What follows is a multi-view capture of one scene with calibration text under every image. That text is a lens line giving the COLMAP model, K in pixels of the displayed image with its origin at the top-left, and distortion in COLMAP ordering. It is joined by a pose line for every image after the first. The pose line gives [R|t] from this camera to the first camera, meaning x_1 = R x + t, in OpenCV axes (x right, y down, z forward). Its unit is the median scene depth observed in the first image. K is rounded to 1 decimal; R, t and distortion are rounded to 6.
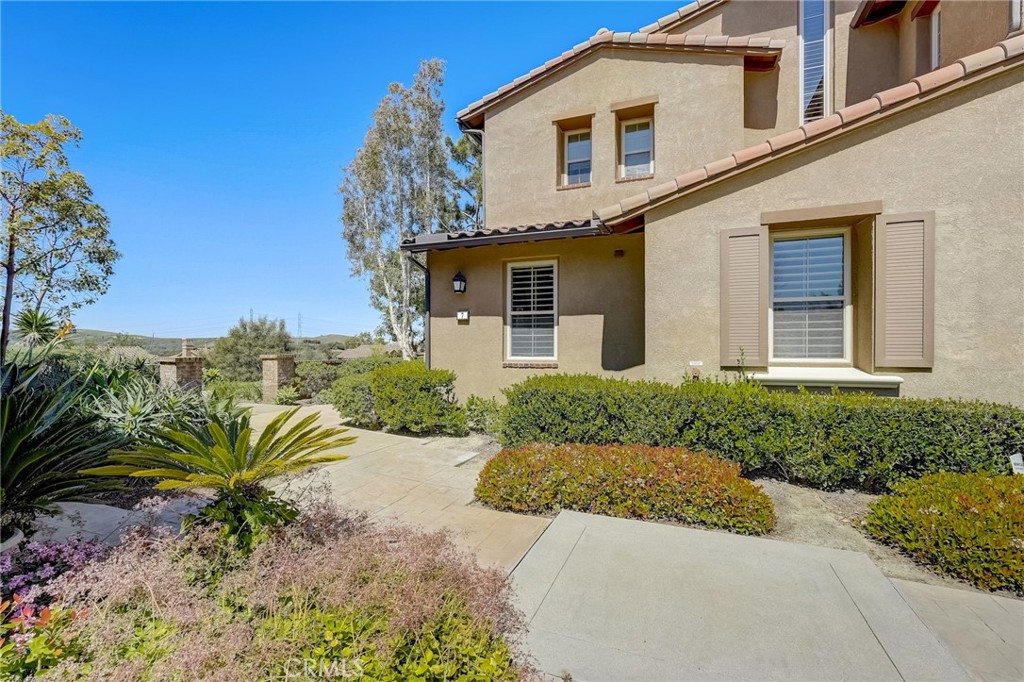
lens RADIAL K [[450.4, 0, 505.1], [0, 450.4, 344.7], [0, 0, 1]] dist [-0.015712, 0.005191]
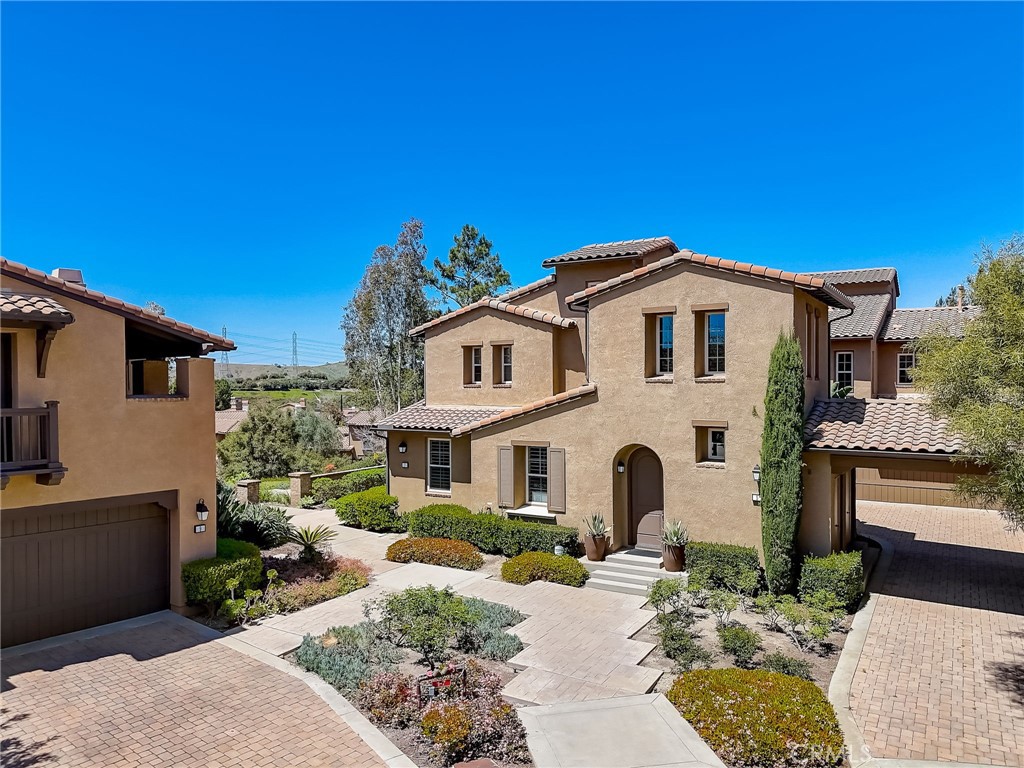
lens RADIAL K [[749.6, 0, 512.0], [0, 749.6, 384.0], [0, 0, 1]] dist [0.082036, -0.084866]
pose [[0.989307, -0.001591, -0.145841, 0.807571], [0.003730, 0.999889, 0.014394, -0.454766], [0.145802, -0.014784, 0.989203, -2.002461]]
